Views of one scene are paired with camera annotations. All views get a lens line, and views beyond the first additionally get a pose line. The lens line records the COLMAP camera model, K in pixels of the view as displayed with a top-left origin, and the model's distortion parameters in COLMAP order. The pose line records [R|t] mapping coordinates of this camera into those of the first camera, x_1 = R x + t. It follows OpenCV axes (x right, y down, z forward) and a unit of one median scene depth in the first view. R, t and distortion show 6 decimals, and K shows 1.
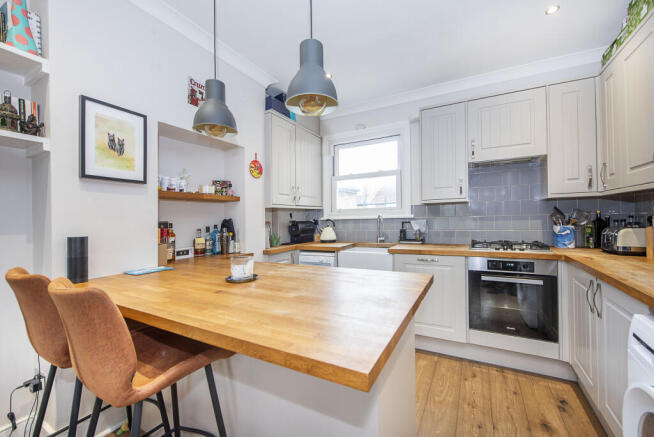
lens RADIAL K [[265.0, 0, 327.0], [0, 265.0, 218.5], [0, 0, 1]] dist [0.000864, 0.000102]
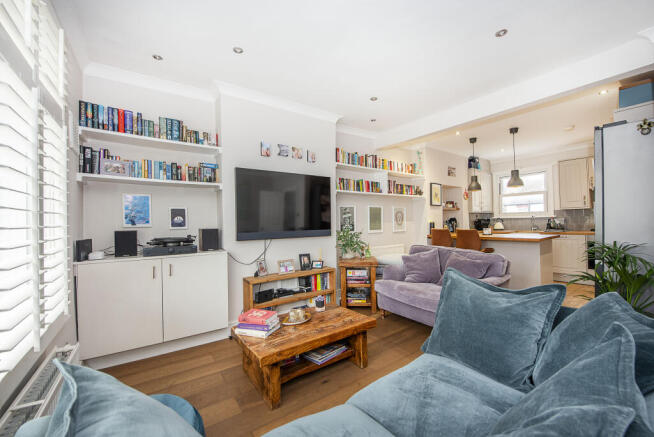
lens RADIAL K [[257.8, 0, 326.7], [0, 257.8, 216.1], [0, 0, 1]] dist [0.000385, -0.000061]
pose [[0.902127, -0.006958, -0.431414, -0.403792], [0.001109, 0.999904, -0.013809, 0.016188], [0.431469, 0.011979, 0.902048, -1.563084]]
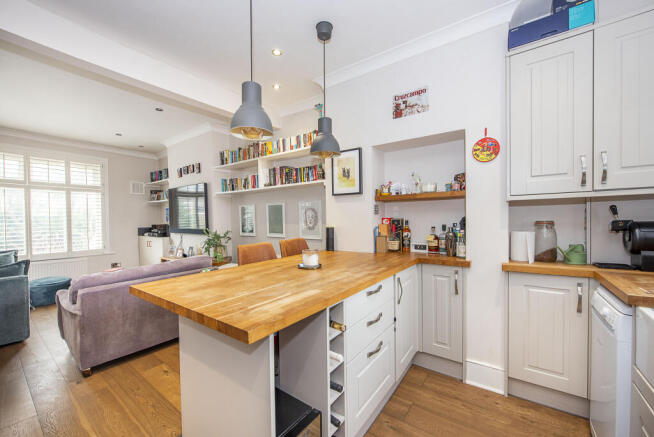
lens RADIAL K [[265.0, 0, 327.0], [0, 265.0, 218.5], [0, 0, 1]] dist [0.000864, 0.000102]
pose [[-0.125080, 0.017808, -0.991987, 0.550704], [0.013821, 0.999773, 0.016205, -0.013904], [0.992050, -0.011684, -0.125297, 0.682109]]
